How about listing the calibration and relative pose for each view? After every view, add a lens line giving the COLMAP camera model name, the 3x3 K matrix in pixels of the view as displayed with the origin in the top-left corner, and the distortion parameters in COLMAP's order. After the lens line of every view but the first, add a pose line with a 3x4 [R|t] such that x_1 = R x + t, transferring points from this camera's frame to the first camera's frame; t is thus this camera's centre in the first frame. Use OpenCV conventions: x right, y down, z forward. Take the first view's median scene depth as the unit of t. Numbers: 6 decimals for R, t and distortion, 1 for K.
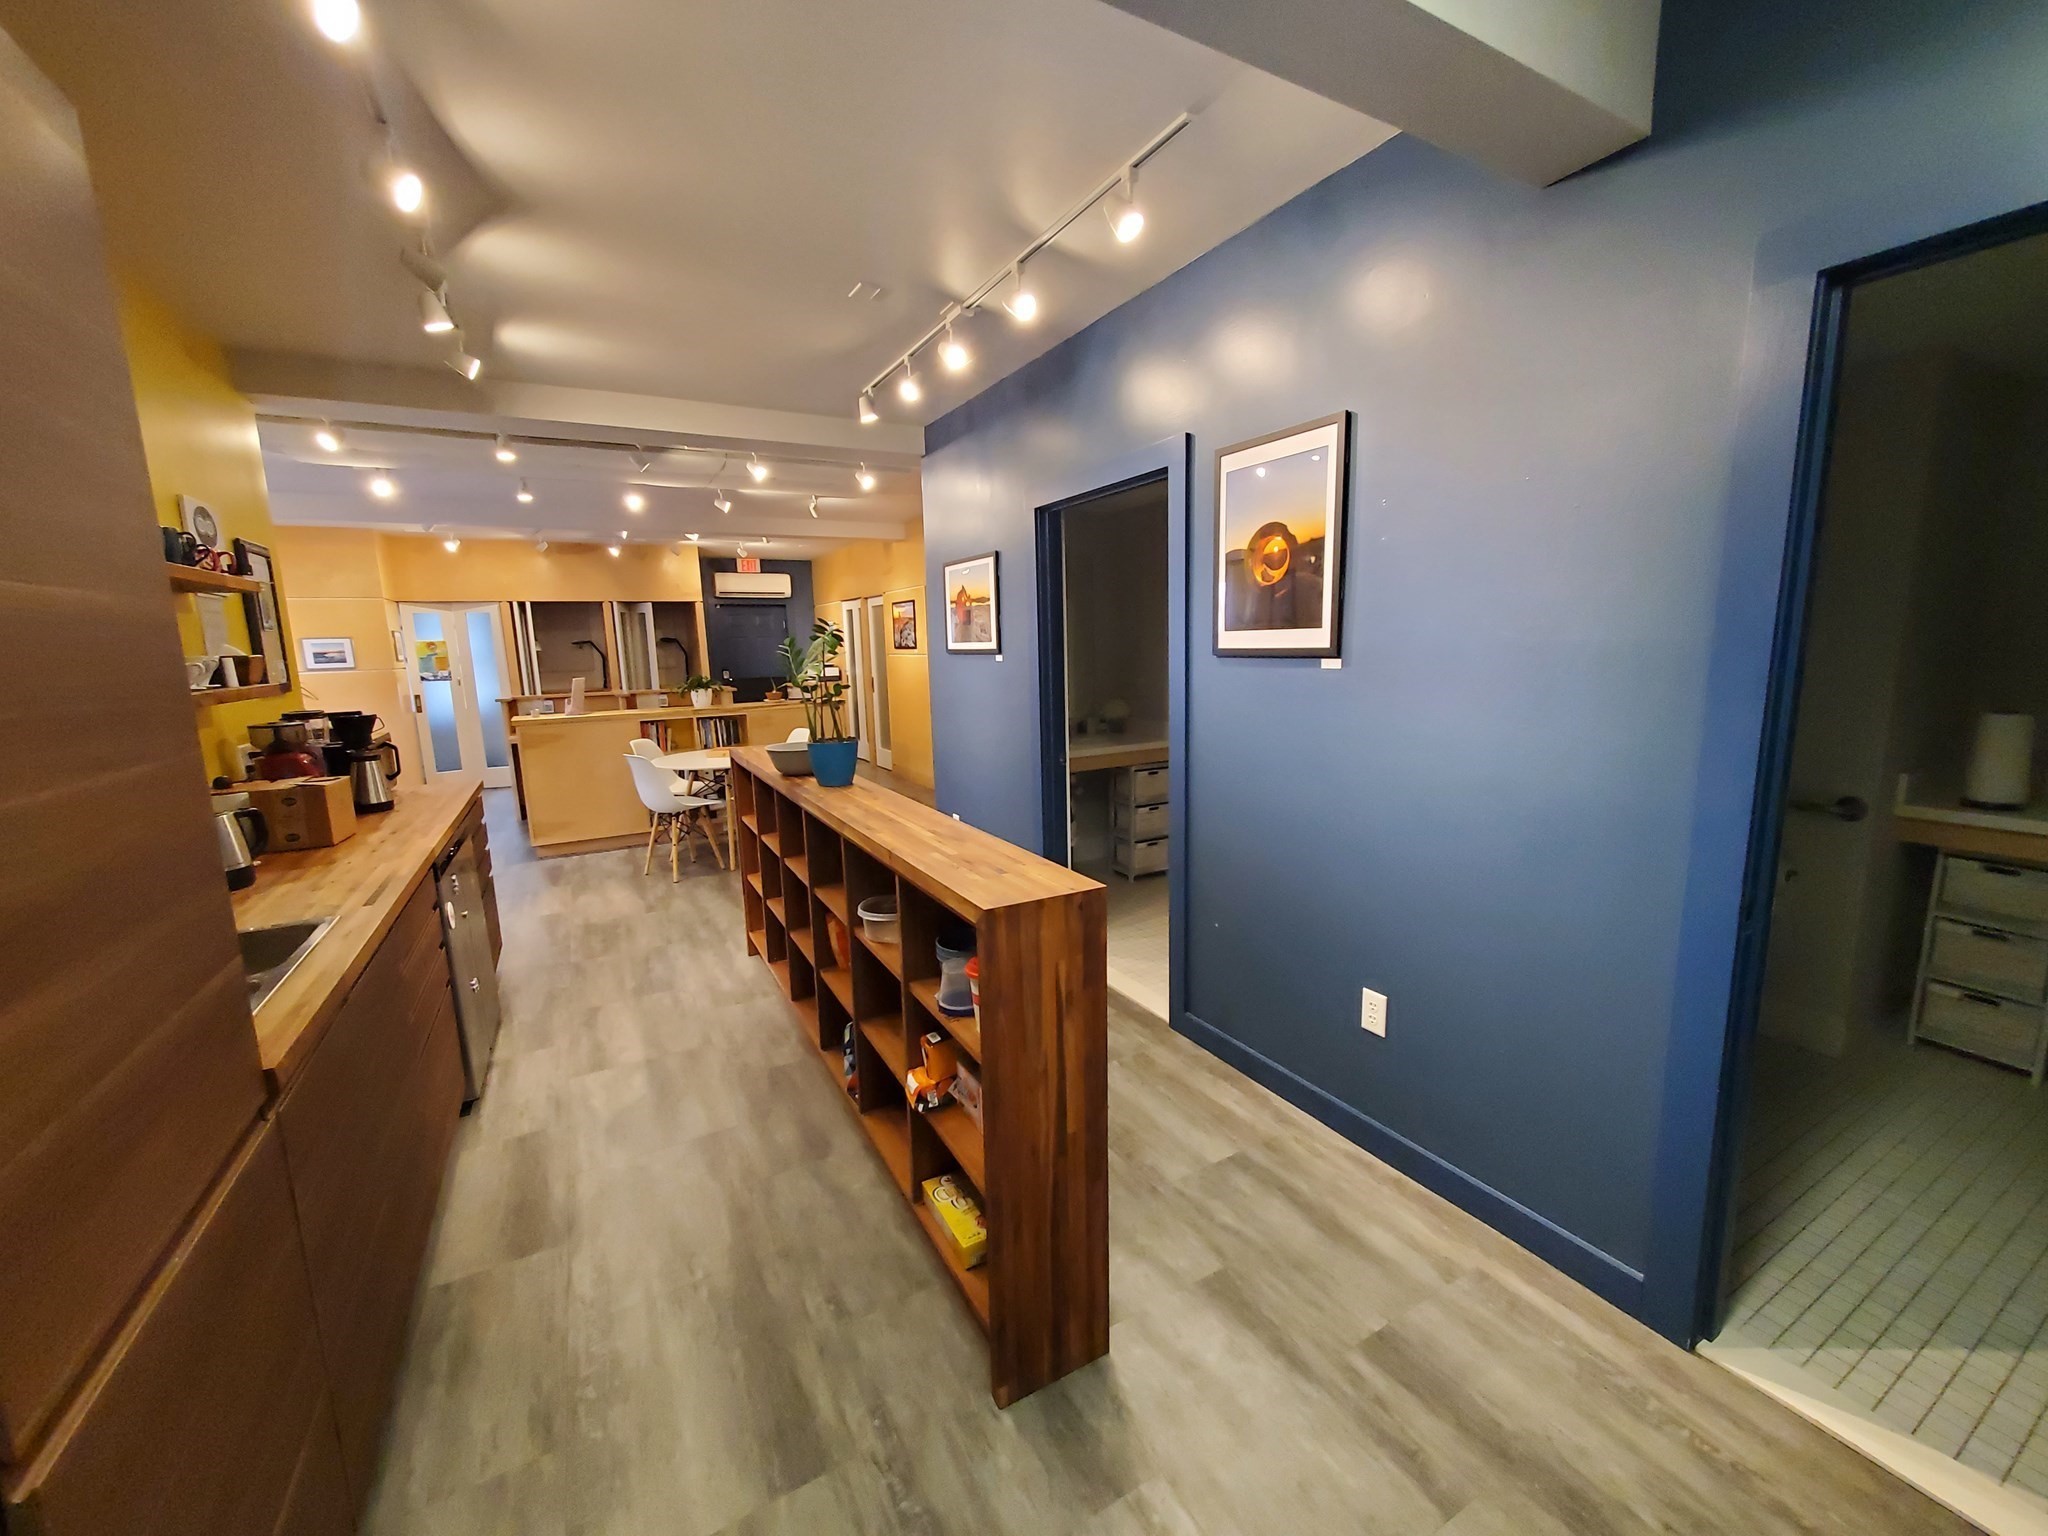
lens RADIAL K [[804.0, 0, 1028.8], [0, 804.0, 773.5], [0, 0, 1]] dist [0.000765, -0.000557]
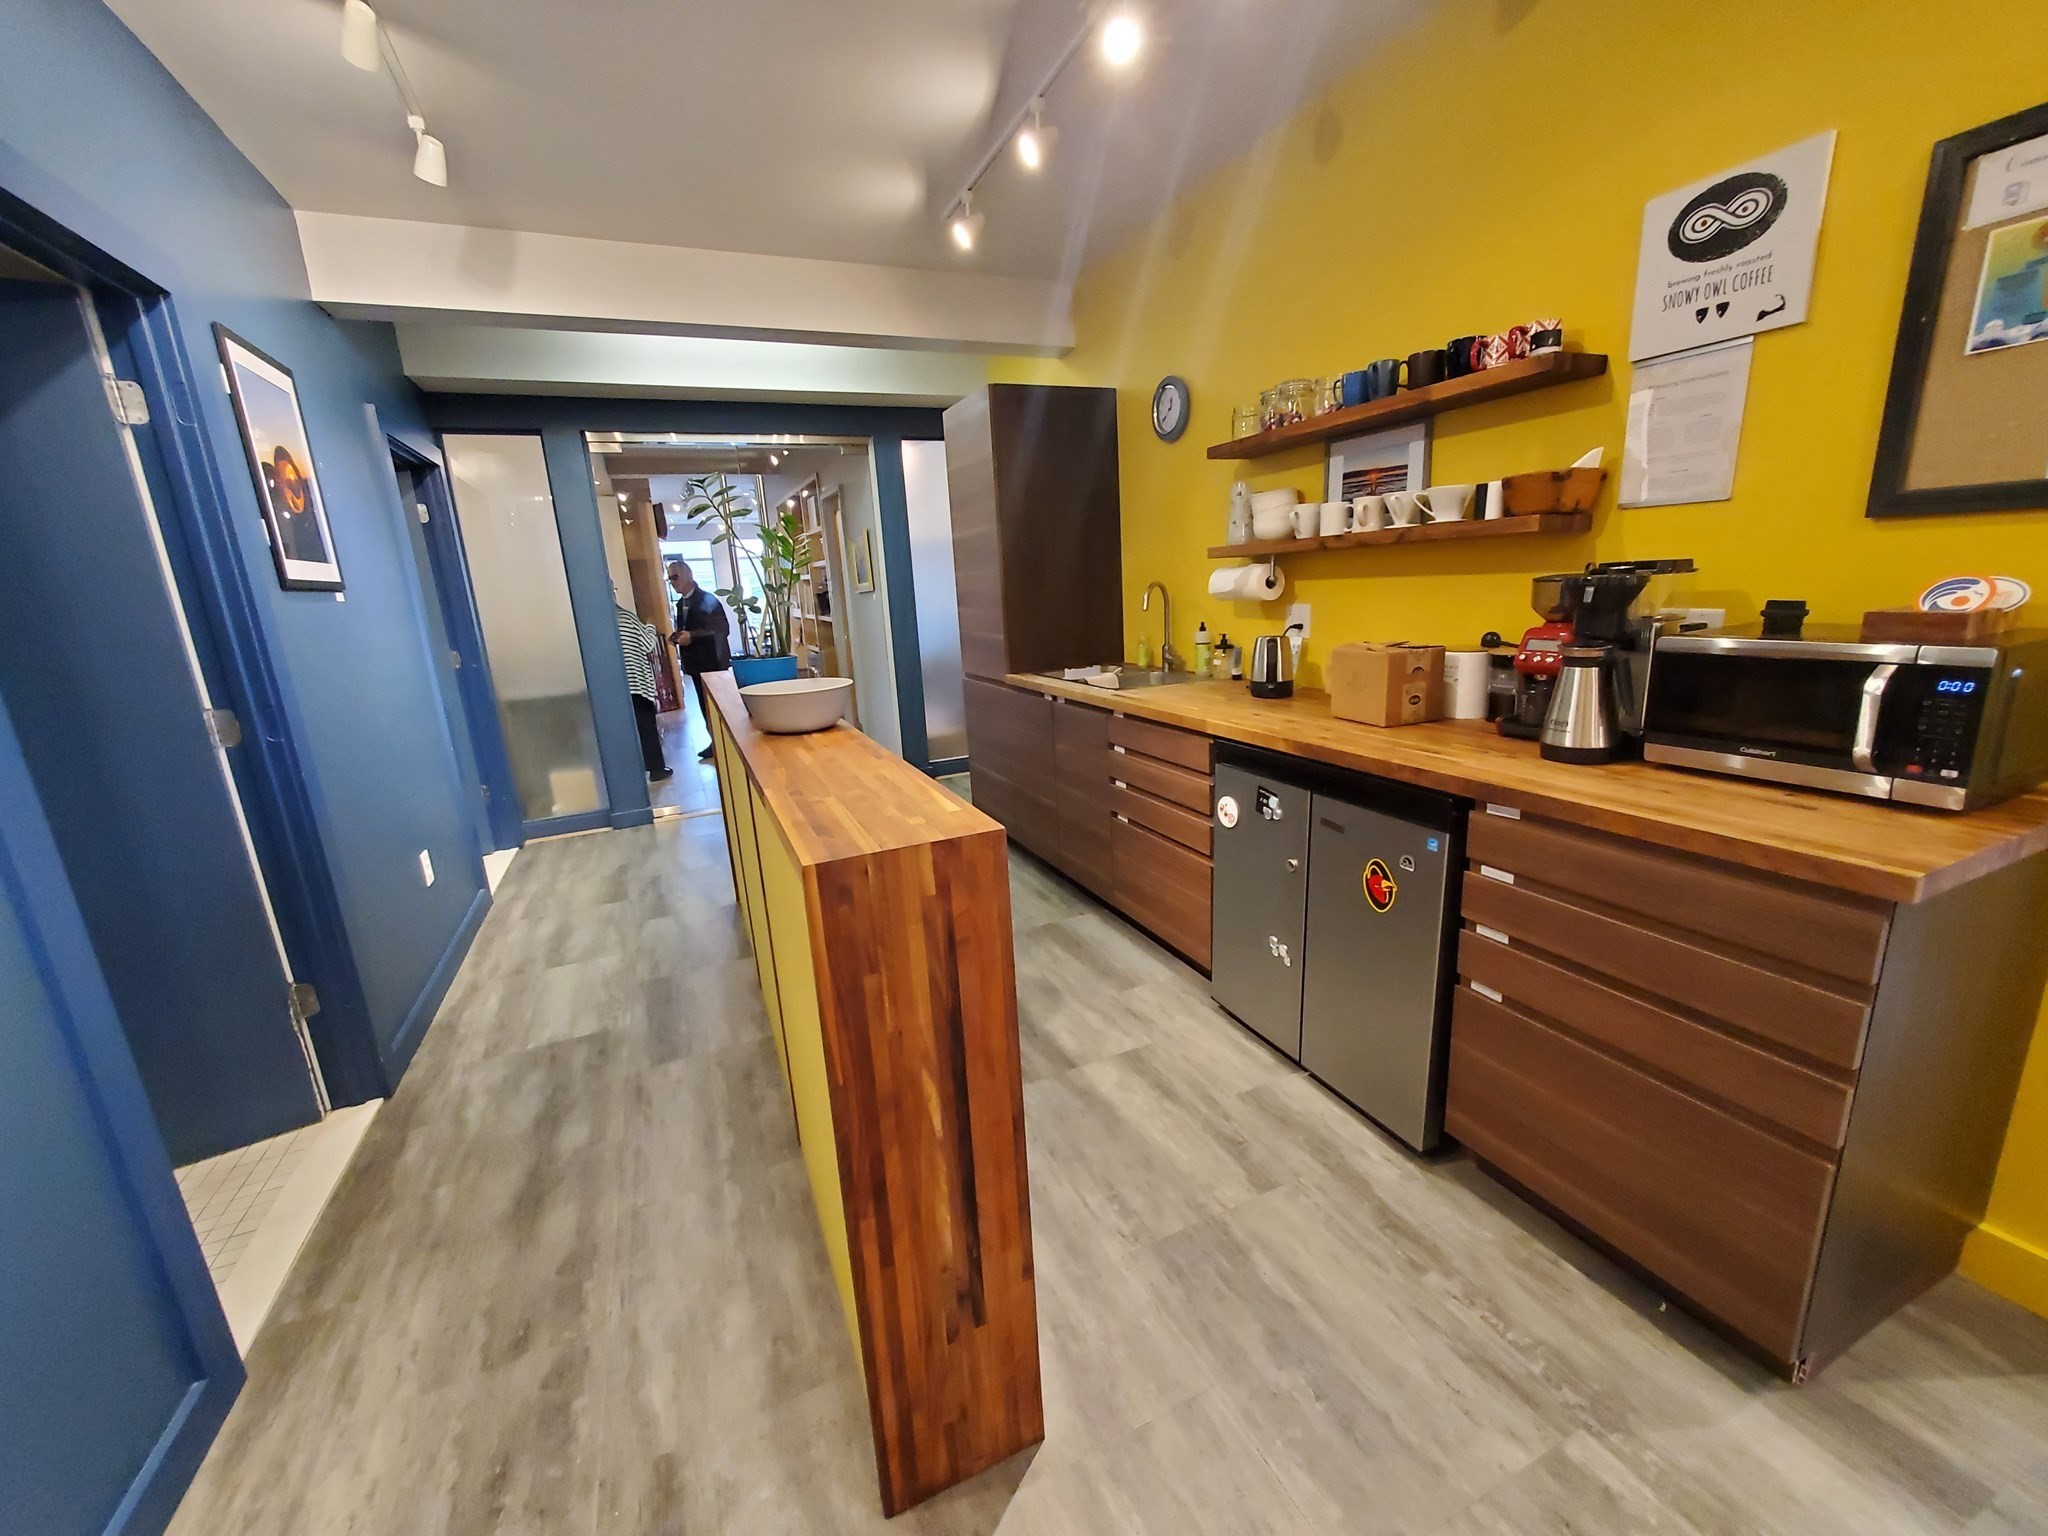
lens RADIAL K [[804.0, 0, 1028.8], [0, 804.0, 773.5], [0, 0, 1]] dist [0.000765, -0.000557]
pose [[-0.992543, 0.060169, 0.106011, -0.578815], [0.097307, 0.914897, 0.391784, -0.217842], [-0.073416, 0.399178, -0.913929, 1.741028]]
